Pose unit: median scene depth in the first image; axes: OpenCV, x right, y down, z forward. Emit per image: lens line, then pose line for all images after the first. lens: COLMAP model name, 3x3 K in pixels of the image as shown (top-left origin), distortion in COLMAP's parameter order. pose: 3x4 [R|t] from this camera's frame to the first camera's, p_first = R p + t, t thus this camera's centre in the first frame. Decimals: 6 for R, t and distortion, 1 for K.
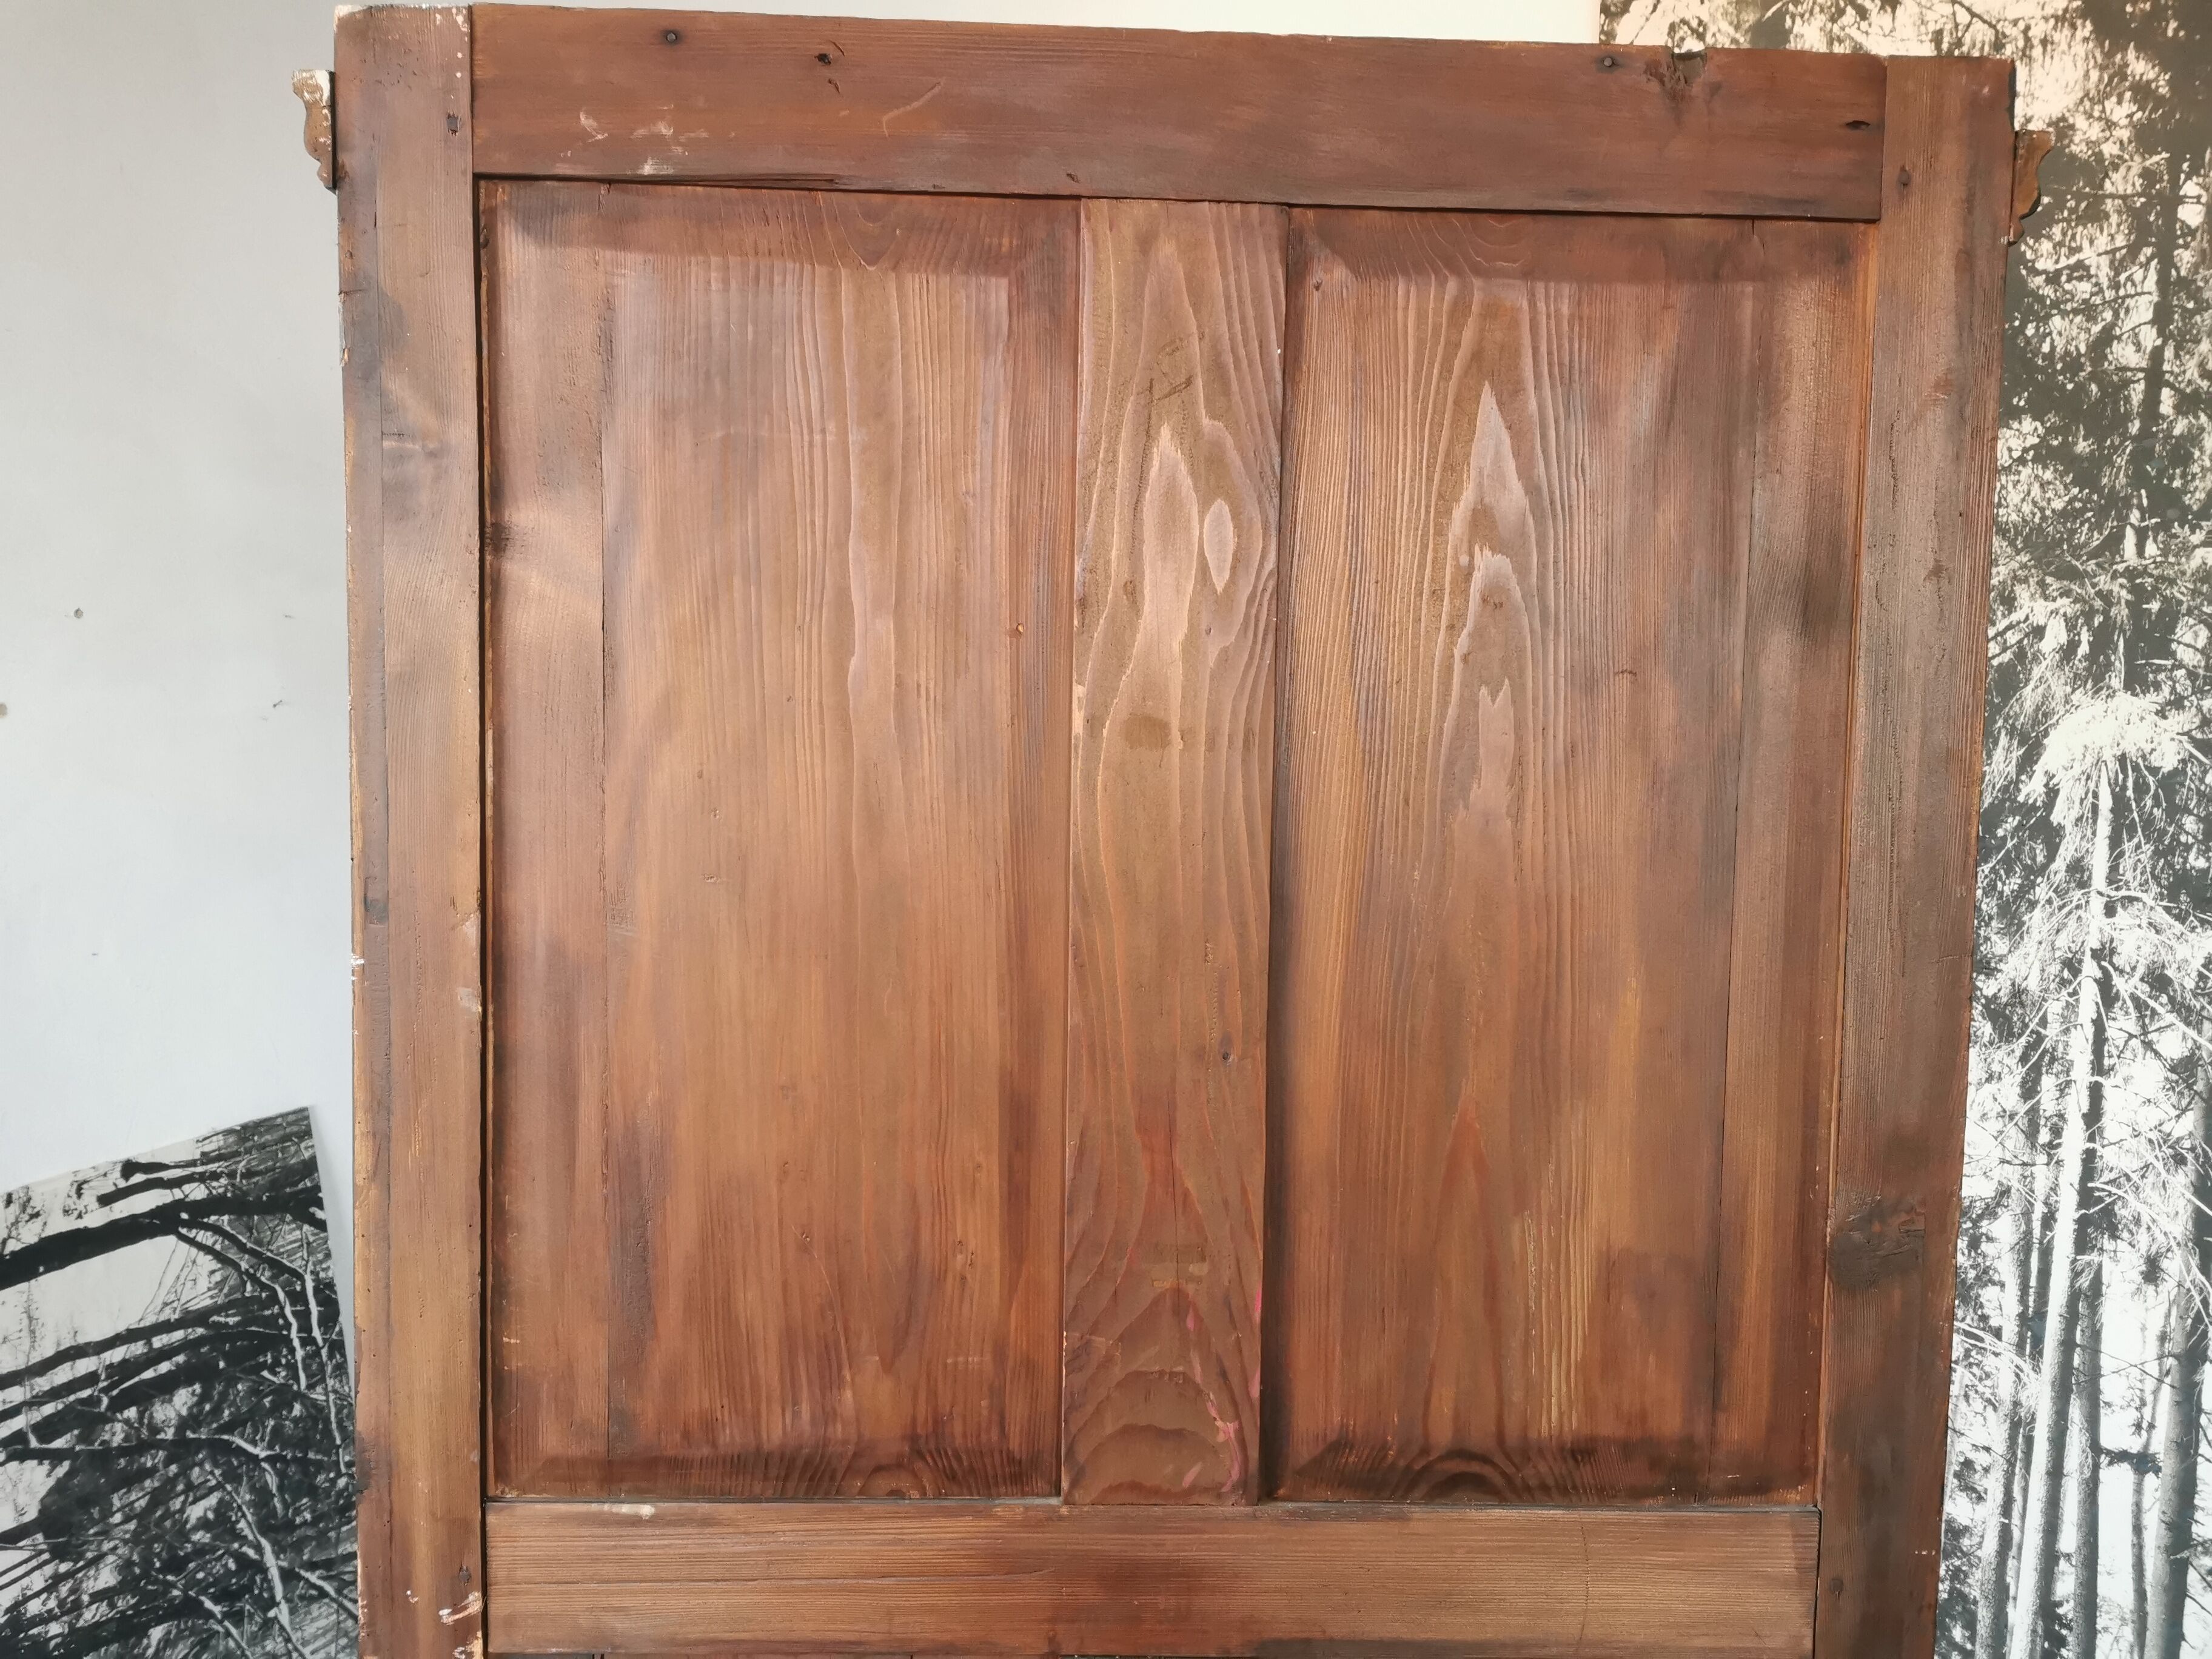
lens RADIAL K [[1703.6, 0, 1088.0], [0, 1703.6, 792.9], [0, 0, 1]] dist [0.061694, -0.086089]
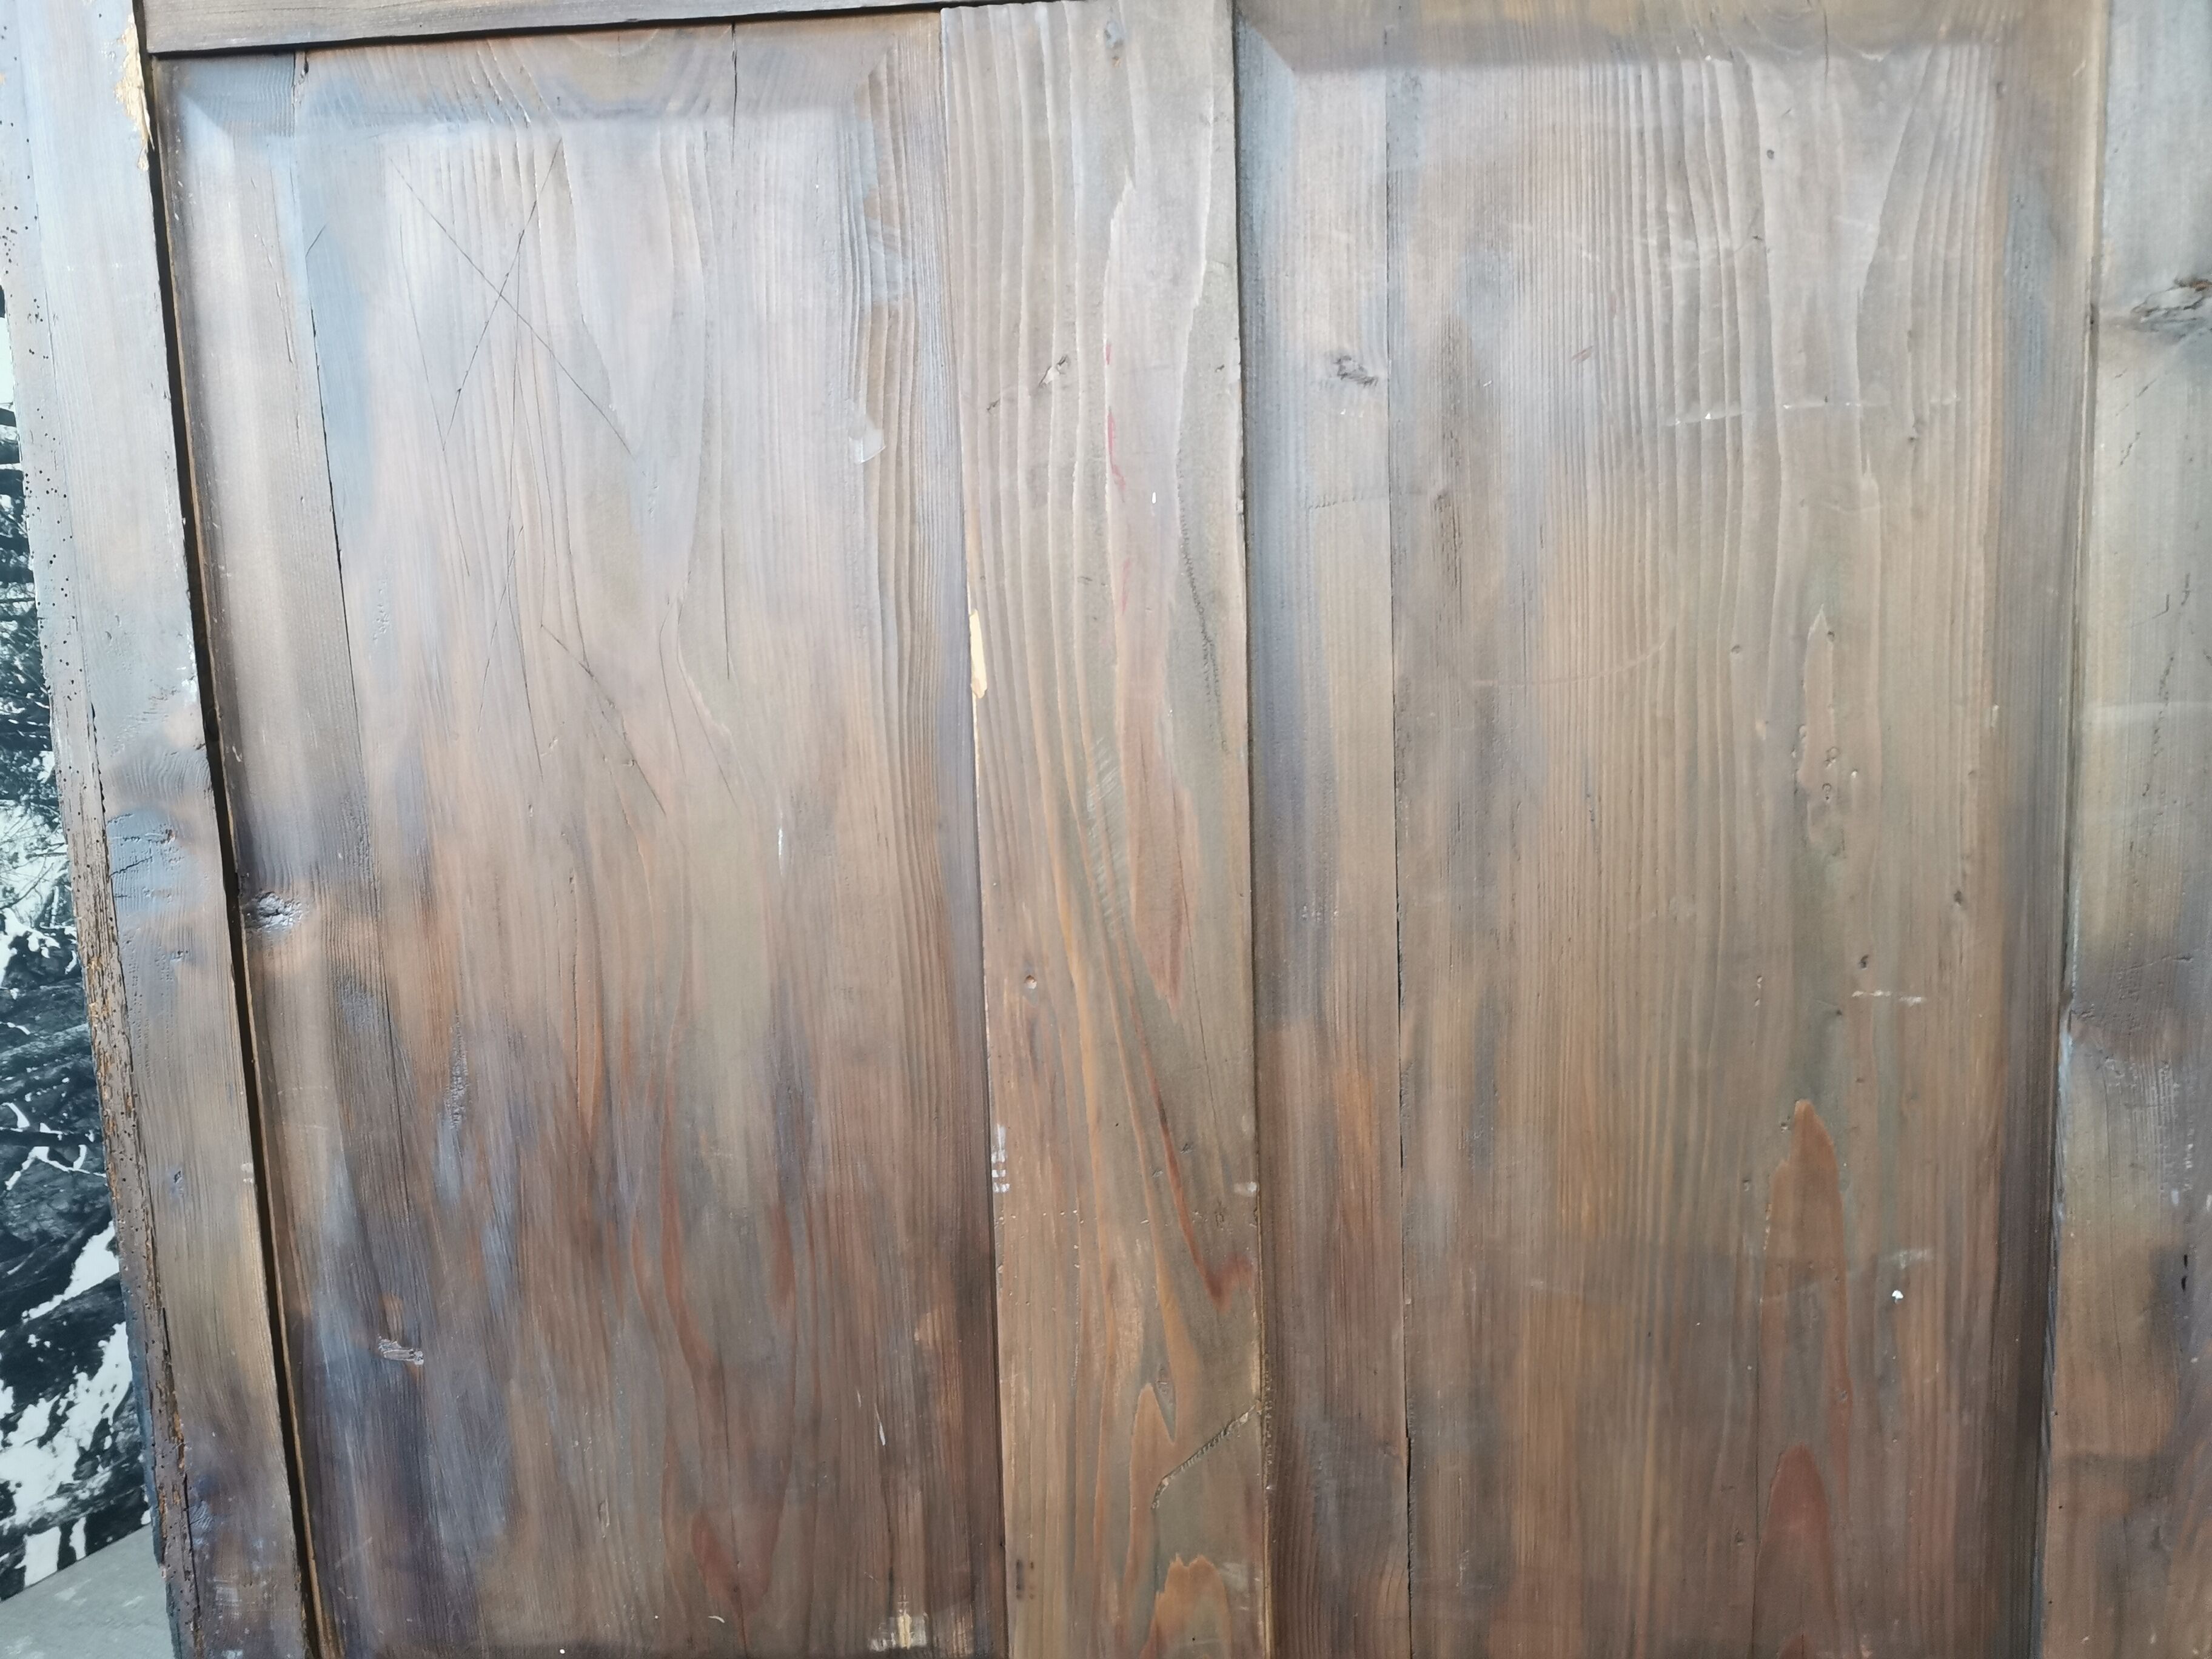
lens RADIAL K [[1703.6, 0, 1109.3], [0, 1703.6, 849.7], [0, 0, 1]] dist [0.061694, -0.086089]
pose [[0.993675, -0.039800, -0.105003, 0.076841], [0.046909, 0.996708, 0.066134, 0.564293], [0.102025, -0.070641, 0.992271, 0.224875]]
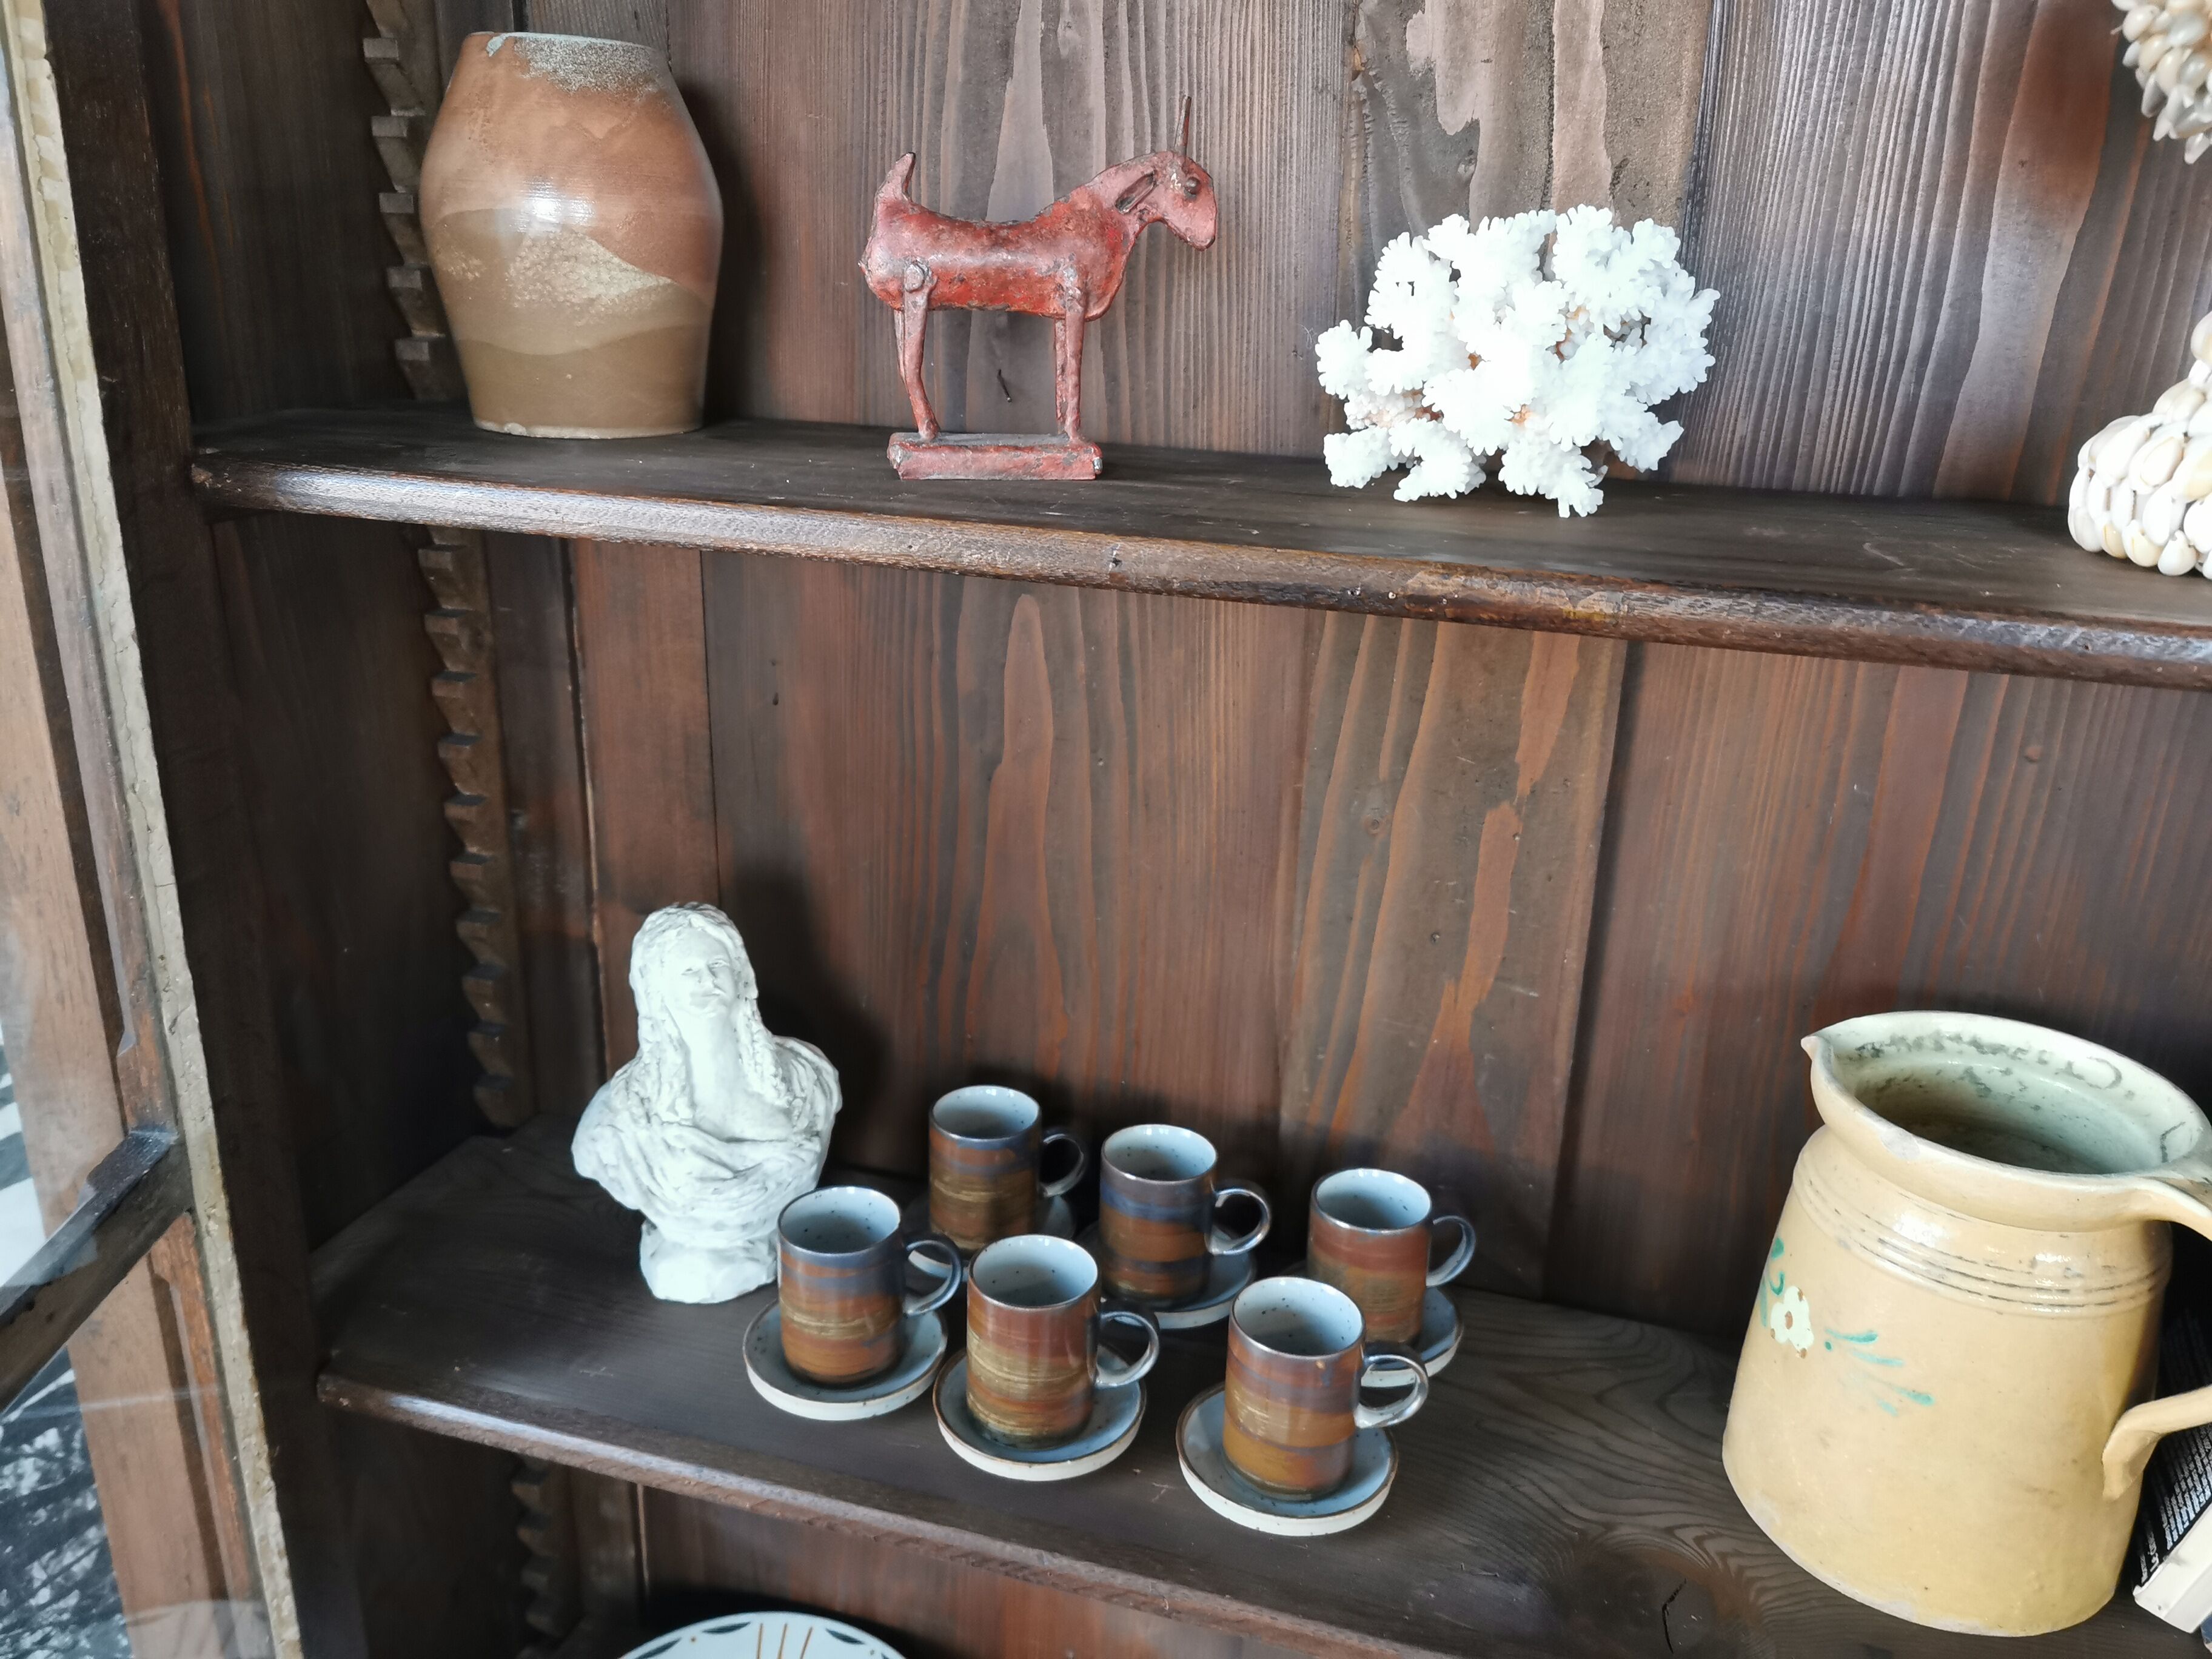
lens RADIAL K [[1703.6, 0, 1113.6], [0, 1703.6, 820.8], [0, 0, 1]] dist [0.061694, -0.086089]
pose [[0.993988, 0.043307, -0.100562, -0.134802], [-0.015668, 0.965261, 0.260818, -0.027331], [0.108364, -0.257674, 0.960136, 0.565166]]
